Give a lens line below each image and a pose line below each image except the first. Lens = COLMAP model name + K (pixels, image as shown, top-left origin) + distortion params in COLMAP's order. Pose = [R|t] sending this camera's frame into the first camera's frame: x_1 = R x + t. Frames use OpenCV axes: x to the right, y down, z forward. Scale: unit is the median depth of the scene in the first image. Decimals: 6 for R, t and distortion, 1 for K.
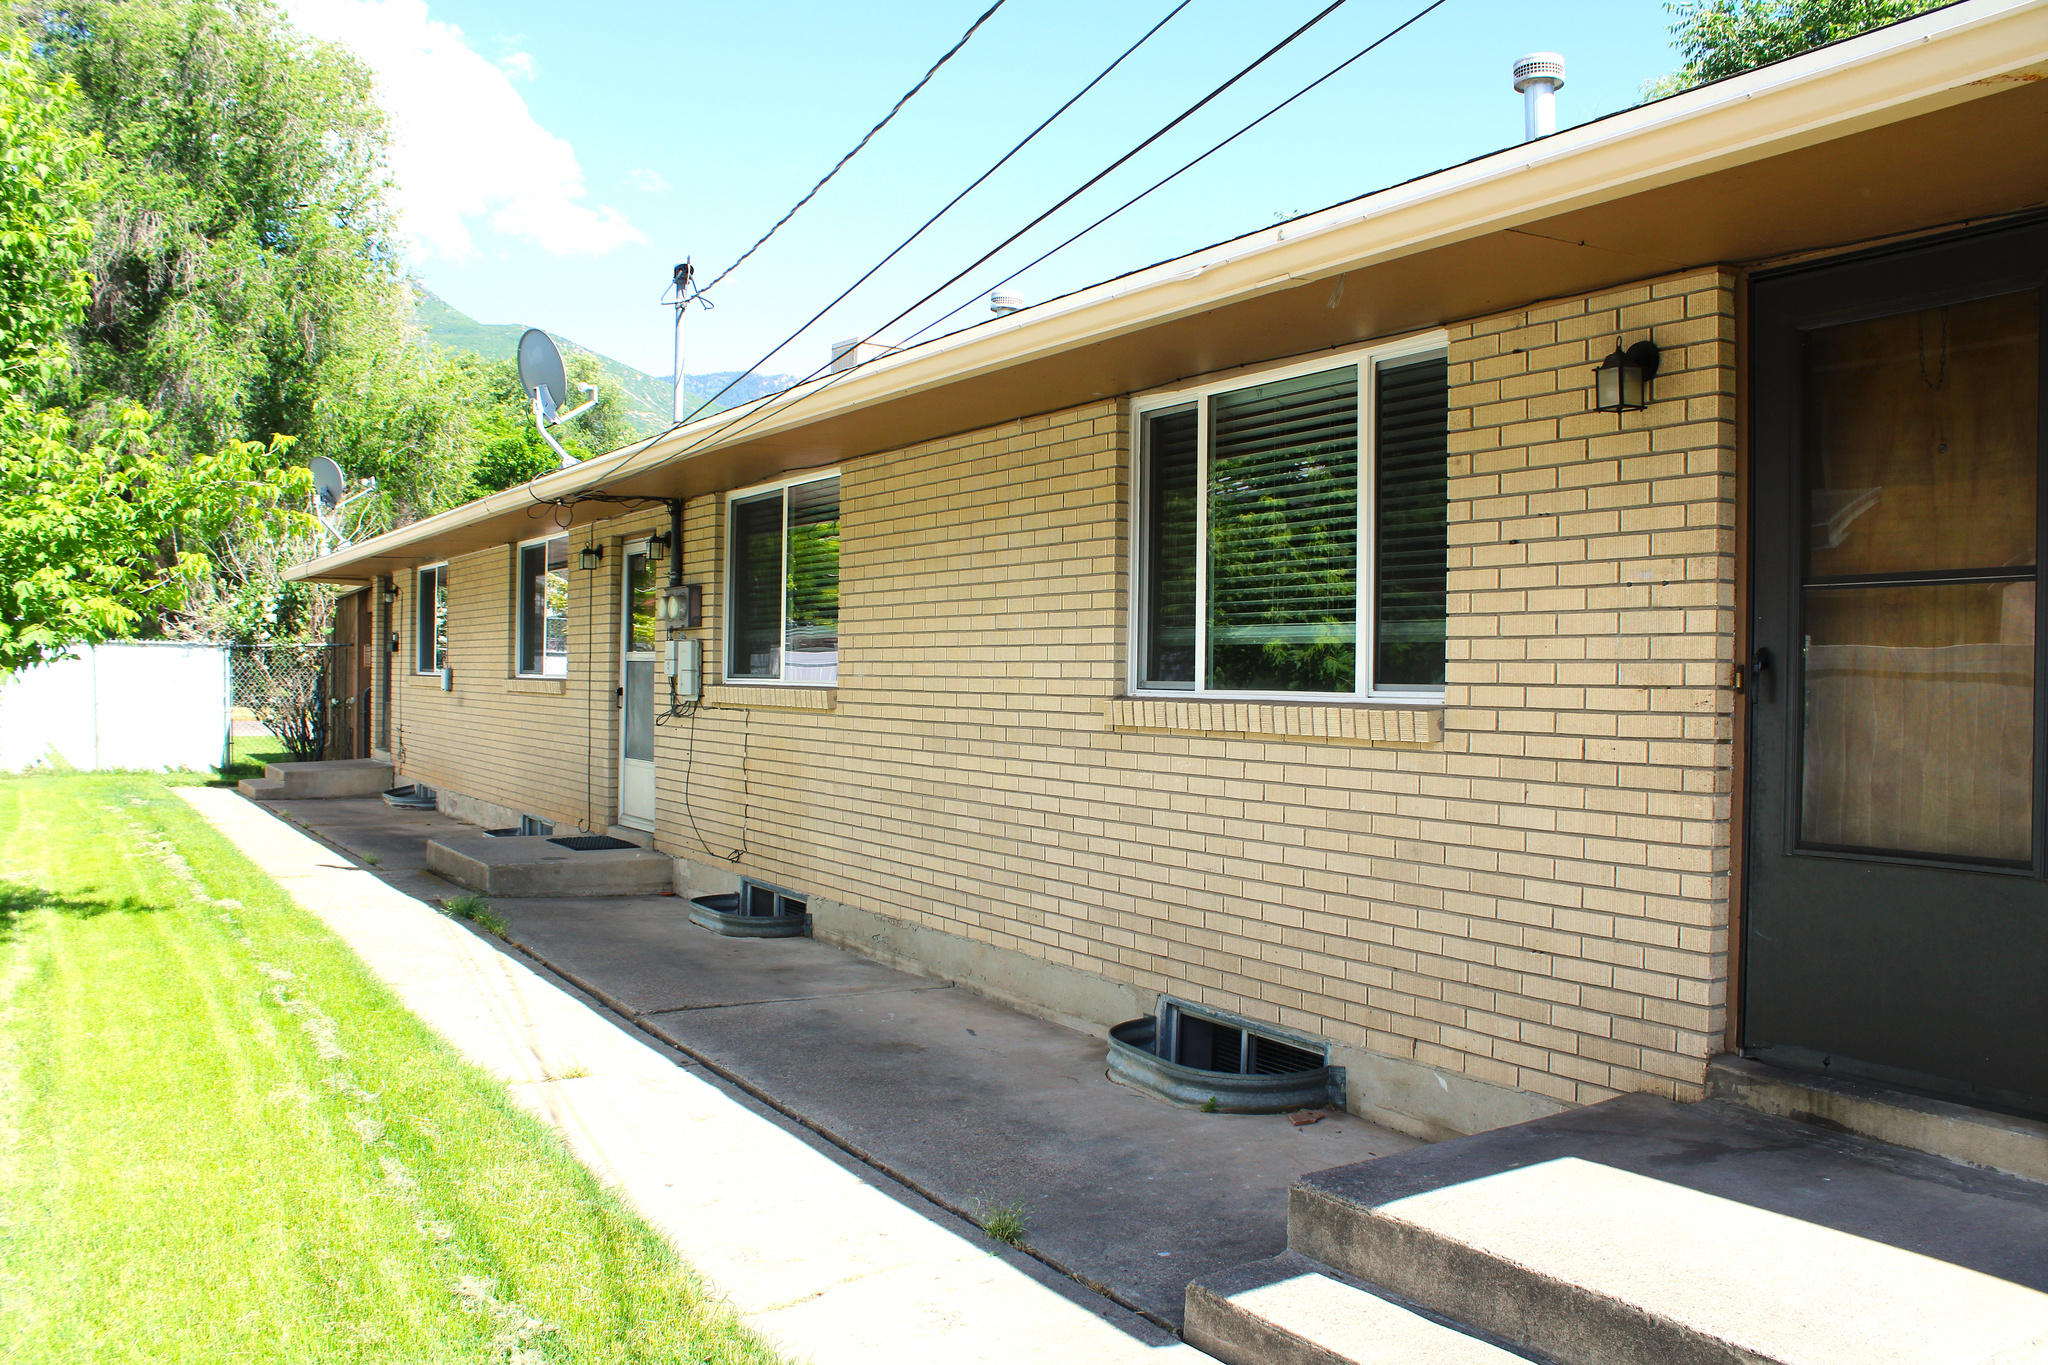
lens RADIAL K [[1632.1, 0, 1024.0], [0, 1632.1, 682.5], [0, 0, 1]] dist [-0.079021, -0.000461]
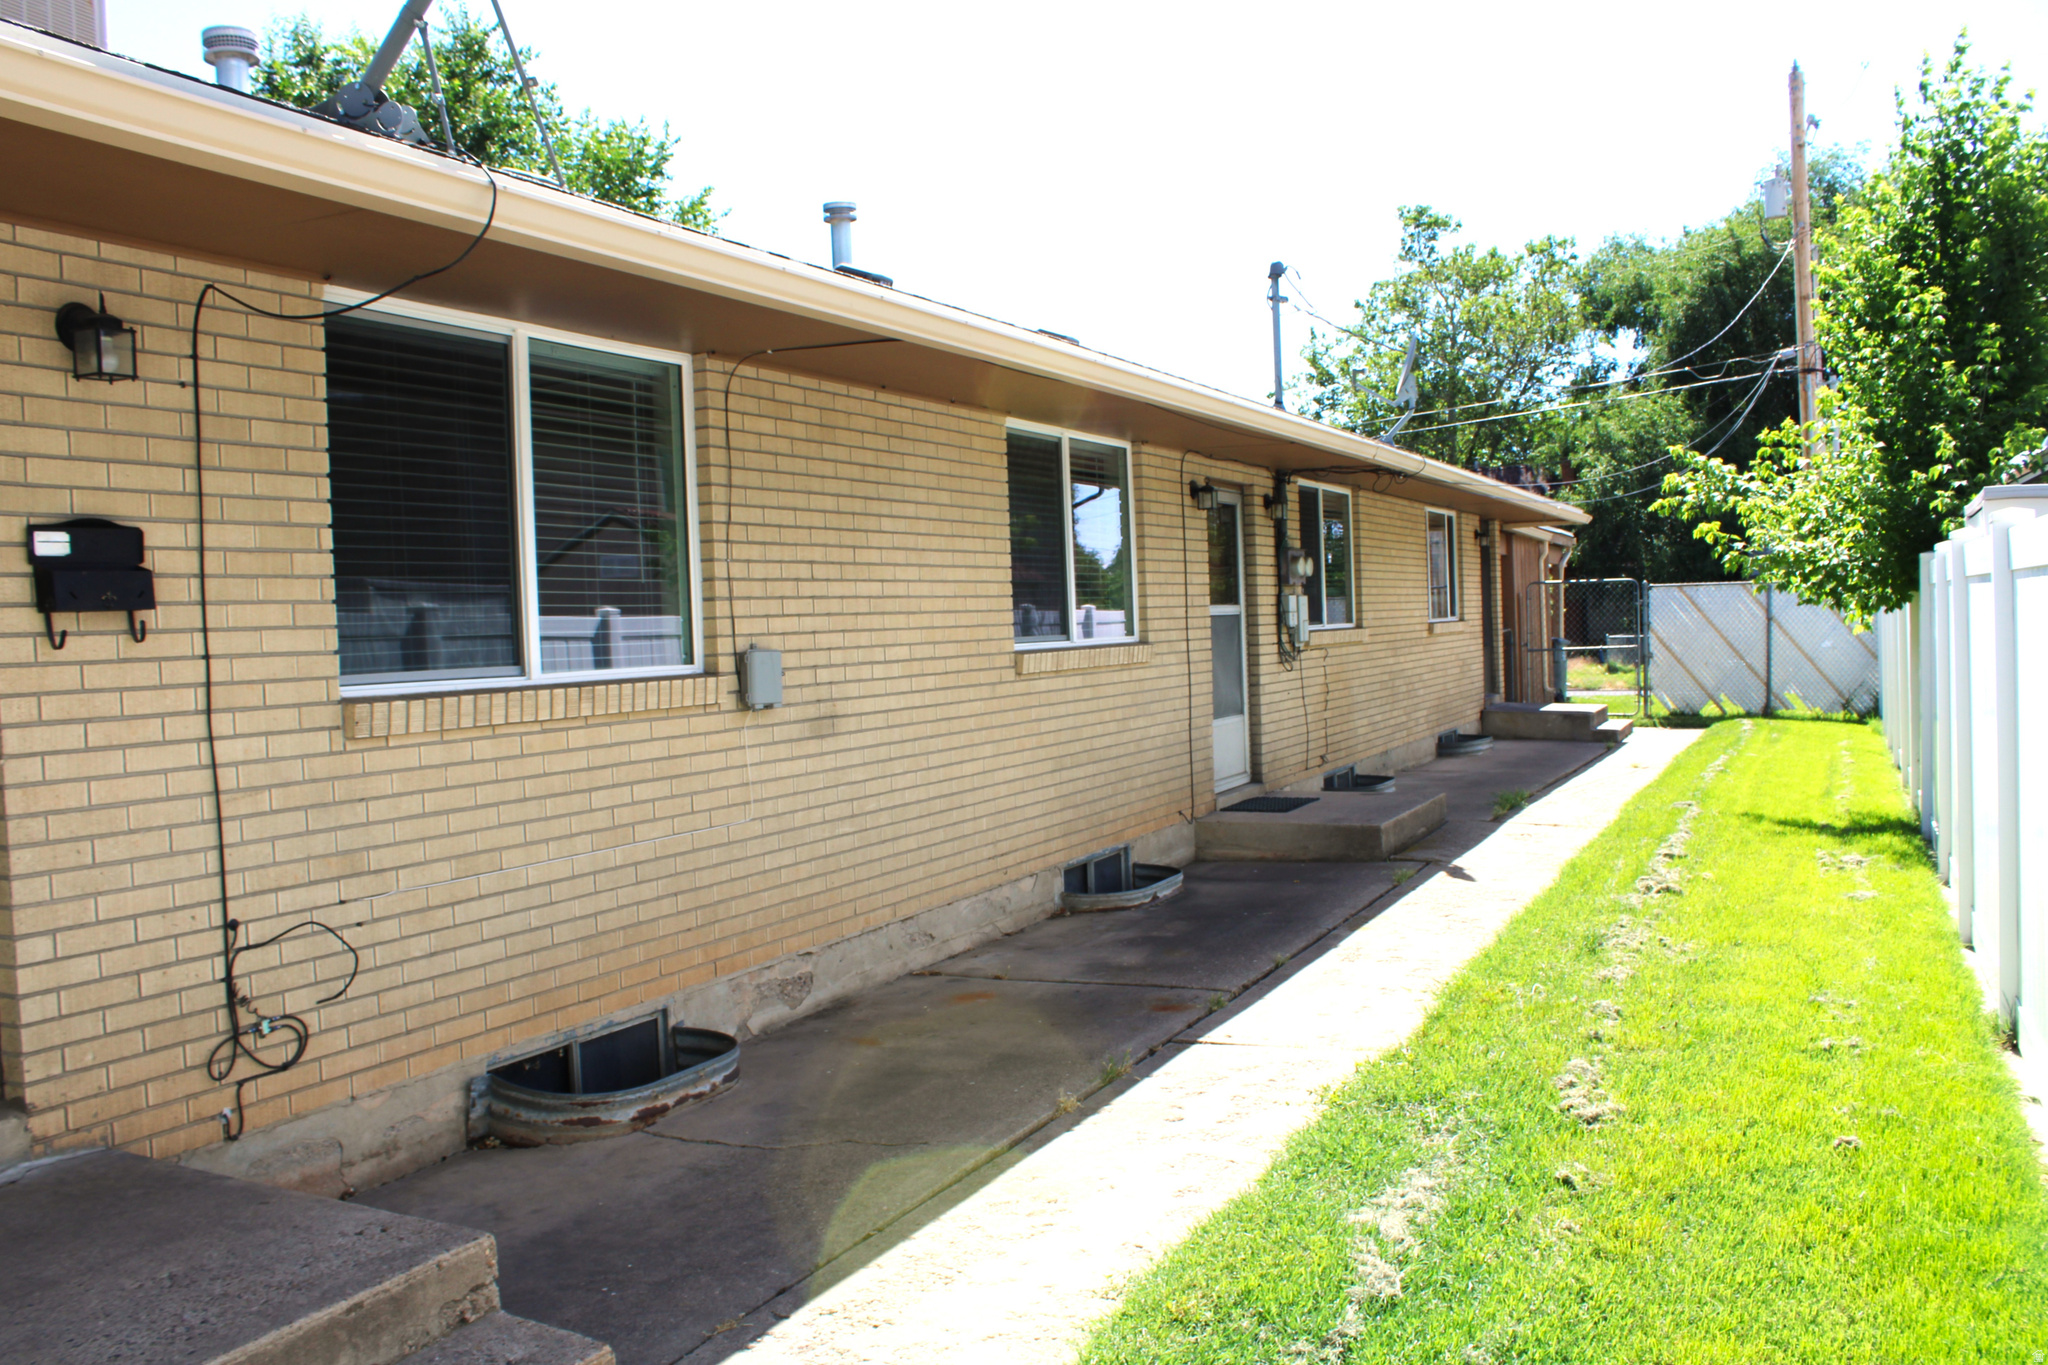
lens RADIAL K [[1632.1, 0, 1024.0], [0, 1632.1, 682.5], [0, 0, 1]] dist [-0.079021, -0.000461]
pose [[-0.517480, -0.011907, 0.855613, -0.875196], [0.048098, 0.997918, 0.042978, -0.018148], [-0.854343, 0.063393, -0.515829, 1.400422]]
